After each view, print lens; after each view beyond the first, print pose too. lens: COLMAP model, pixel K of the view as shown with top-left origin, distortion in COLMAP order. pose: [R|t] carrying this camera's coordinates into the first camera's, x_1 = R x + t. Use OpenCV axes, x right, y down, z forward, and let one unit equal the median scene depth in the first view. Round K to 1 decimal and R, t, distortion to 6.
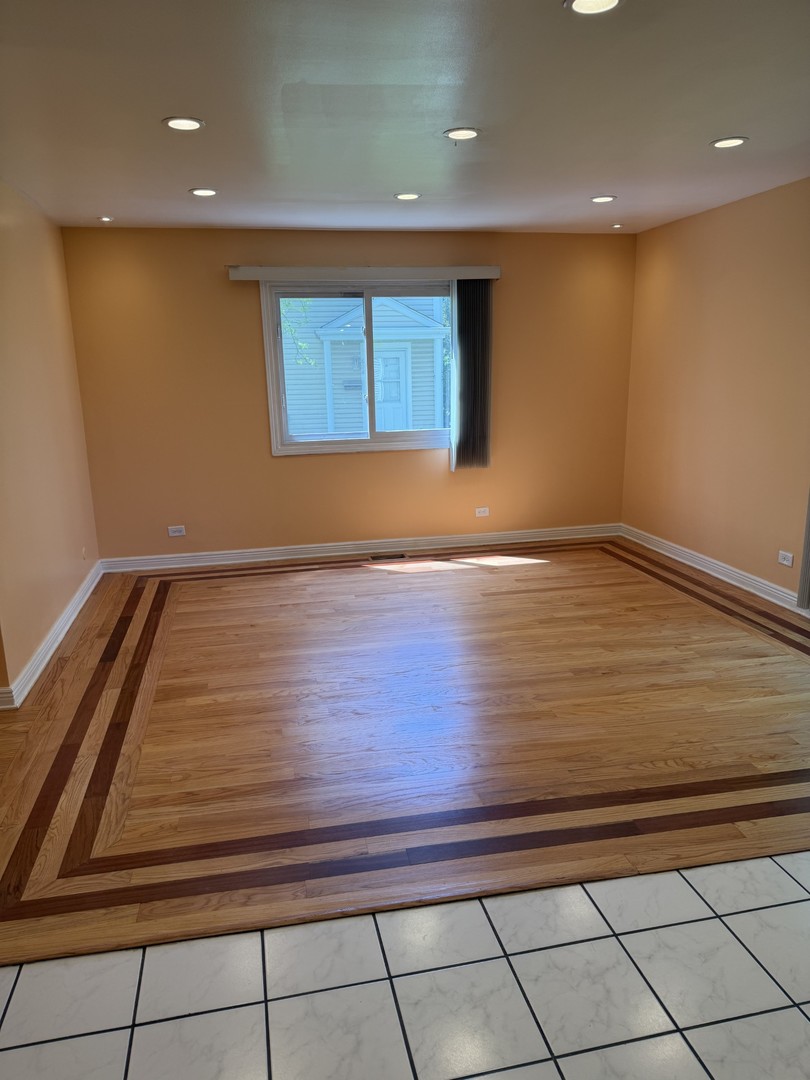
lens RADIAL K [[767.7, 0, 409.5], [0, 767.7, 543.9], [0, 0, 1]] dist [0.054604, -0.073372]
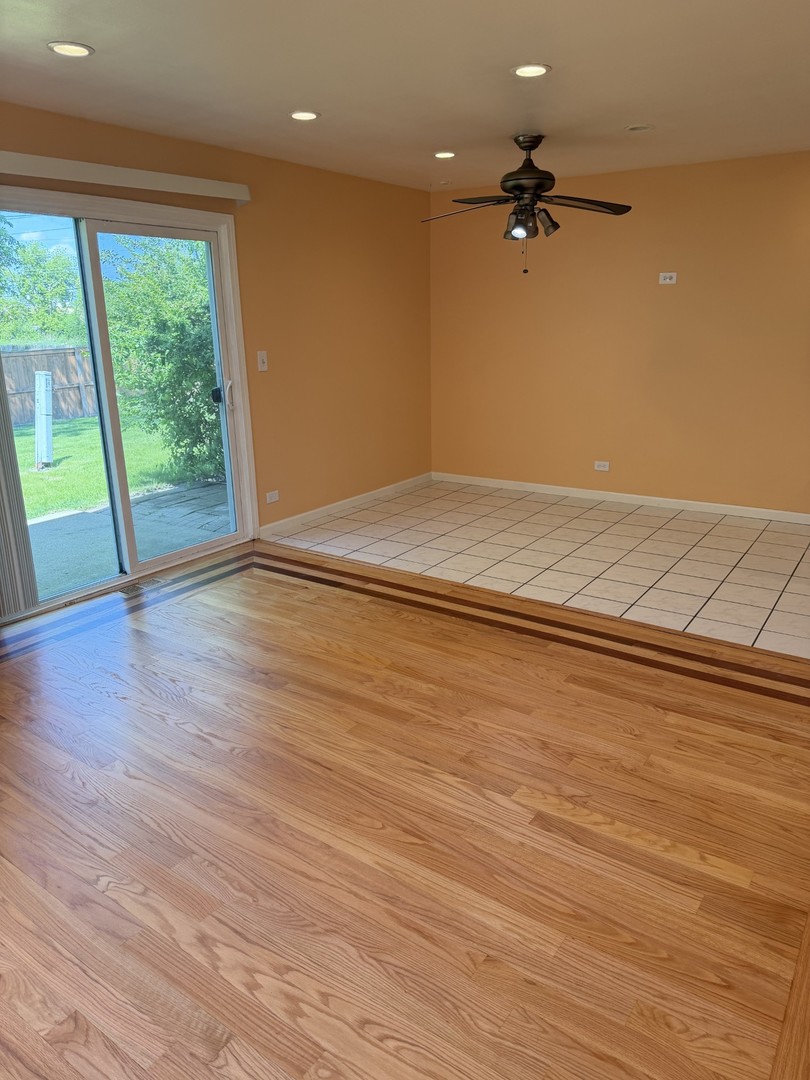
lens RADIAL K [[767.7, 0, 399.9], [0, 767.7, 536.9], [0, 0, 1]] dist [0.054604, -0.073372]
pose [[-0.690387, -0.167927, 0.703681, -0.305779], [0.196047, 0.892862, 0.405416, -0.203731], [-0.696371, 0.417849, -0.583499, 0.913302]]
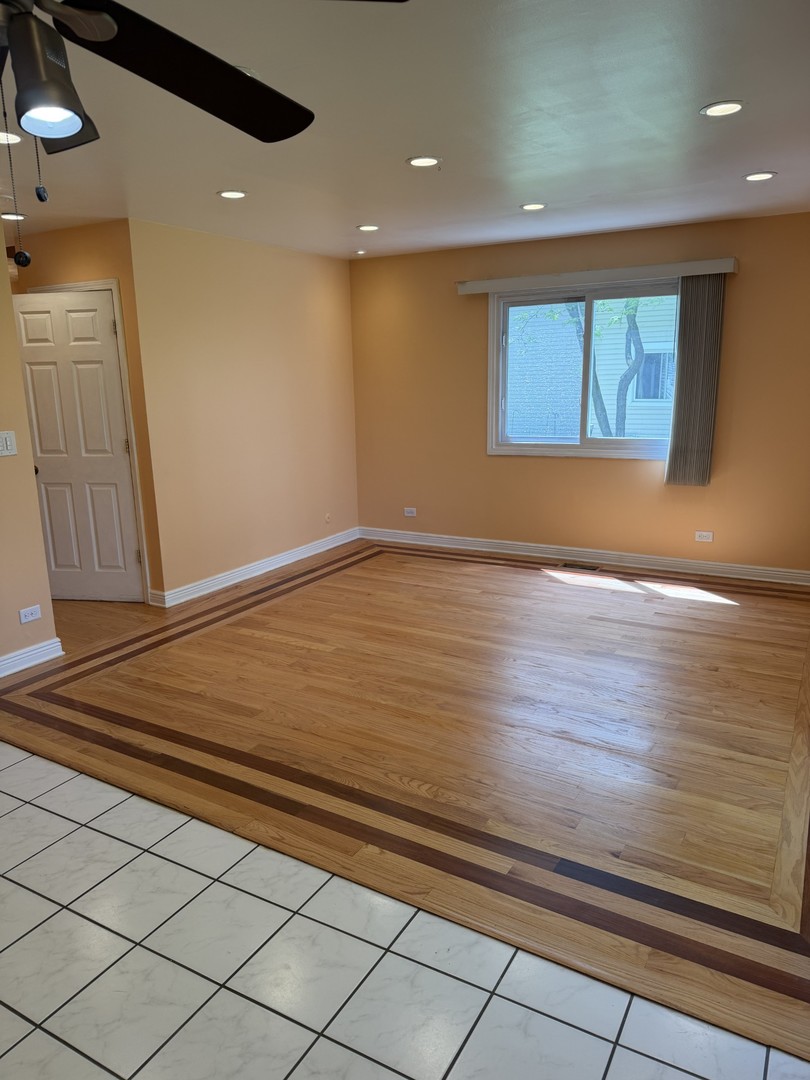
lens RADIAL K [[767.7, 0, 390.0], [0, 767.7, 540.9], [0, 0, 1]] dist [0.054604, -0.073372]
pose [[0.736618, 0.152883, -0.658803, 0.475578], [-0.152117, 0.986608, 0.058869, -0.039638], [0.658980, 0.056851, 0.750009, 0.116328]]
